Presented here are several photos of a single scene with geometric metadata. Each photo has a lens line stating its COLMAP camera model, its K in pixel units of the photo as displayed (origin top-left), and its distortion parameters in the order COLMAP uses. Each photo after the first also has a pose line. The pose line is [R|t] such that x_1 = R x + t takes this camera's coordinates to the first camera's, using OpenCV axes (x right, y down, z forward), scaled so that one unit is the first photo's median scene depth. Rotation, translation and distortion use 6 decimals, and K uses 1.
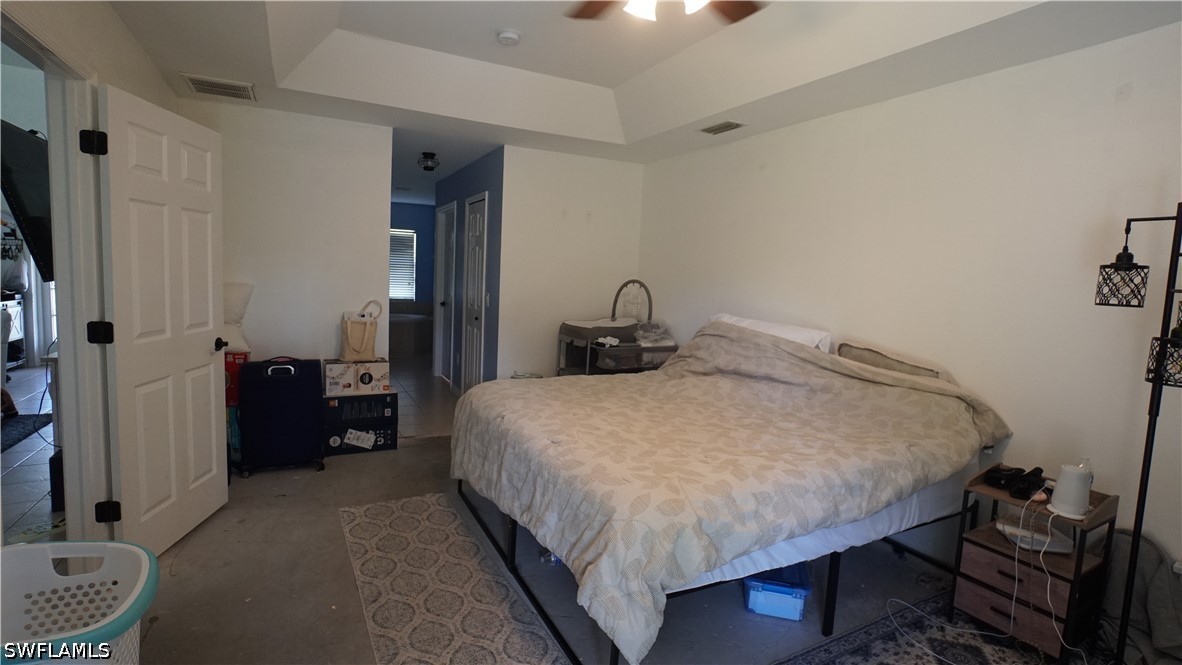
lens RADIAL K [[553.7, 0, 590.4], [0, 553.7, 325.2], [0, 0, 1]] dist [-0.024760, 0.001639]
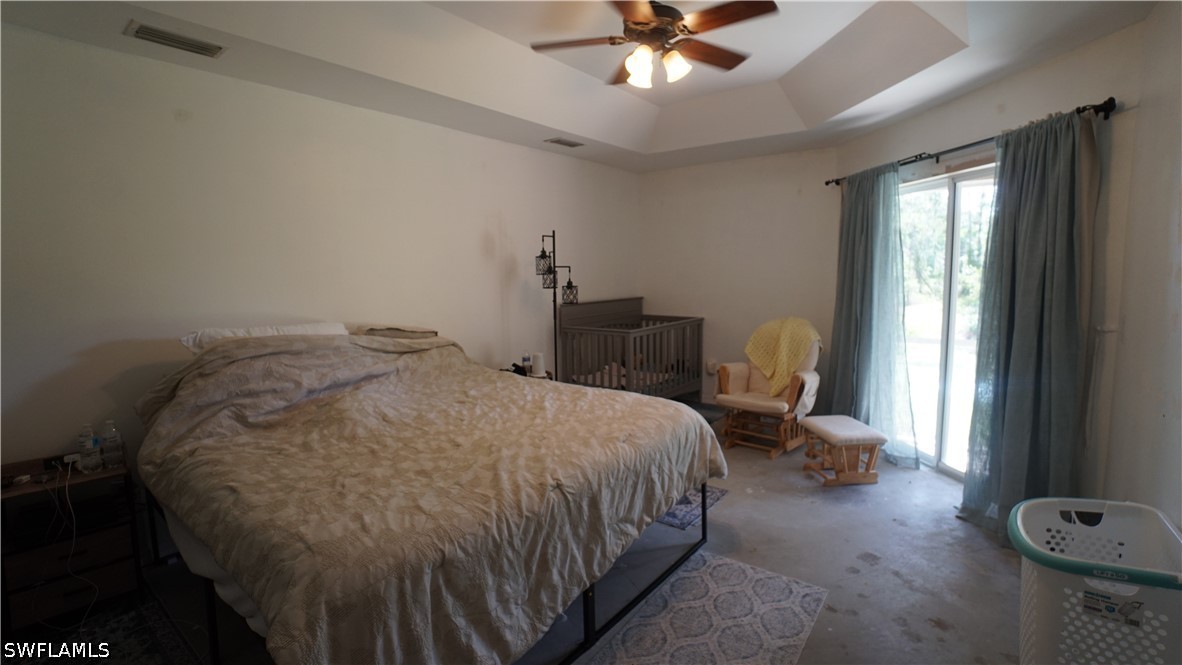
lens RADIAL K [[529.9, 0, 579.6], [0, 529.9, 314.8], [0, 0, 1]] dist [-0.022924, 0.006506]
pose [[-0.390165, -0.120917, 0.912771, -0.892905], [0.083643, 0.982586, 0.165919, -0.182380], [-0.916938, 0.141083, -0.373257, 1.406174]]
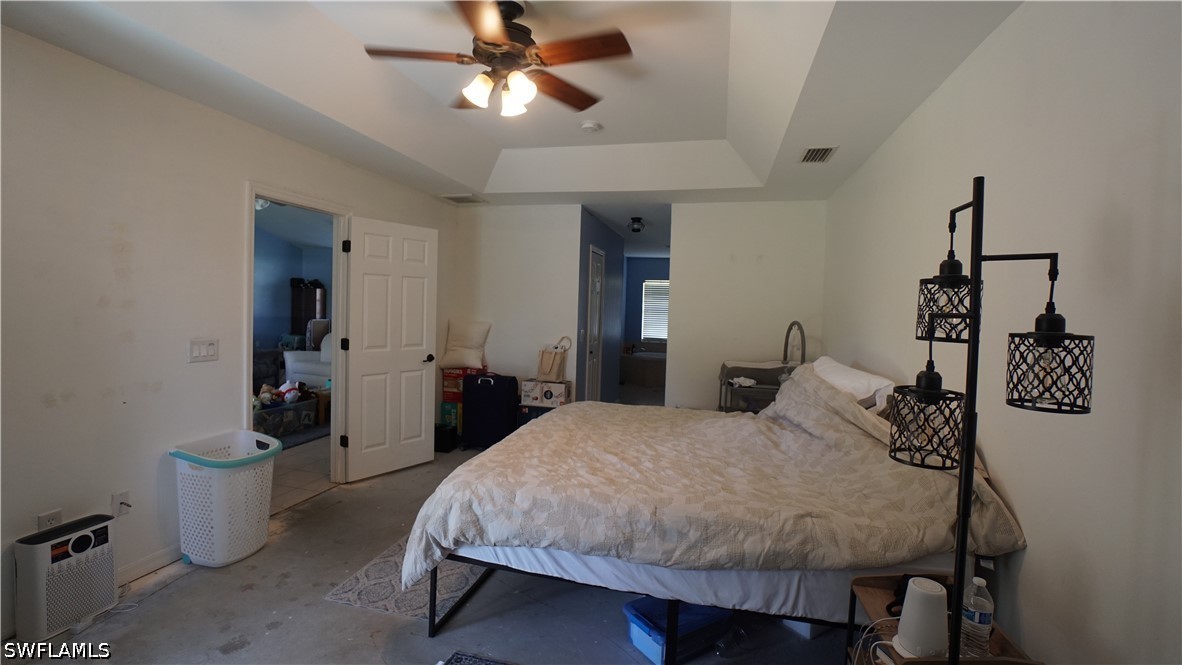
lens RADIAL K [[529.9, 0, 584.5], [0, 529.9, 324.2], [0, 0, 1]] dist [-0.022924, 0.006506]
pose [[0.736157, 0.001868, -0.676808, 0.897643], [-0.063521, 0.995773, -0.066343, 0.012547], [0.673823, 0.091830, 0.733164, 0.193371]]
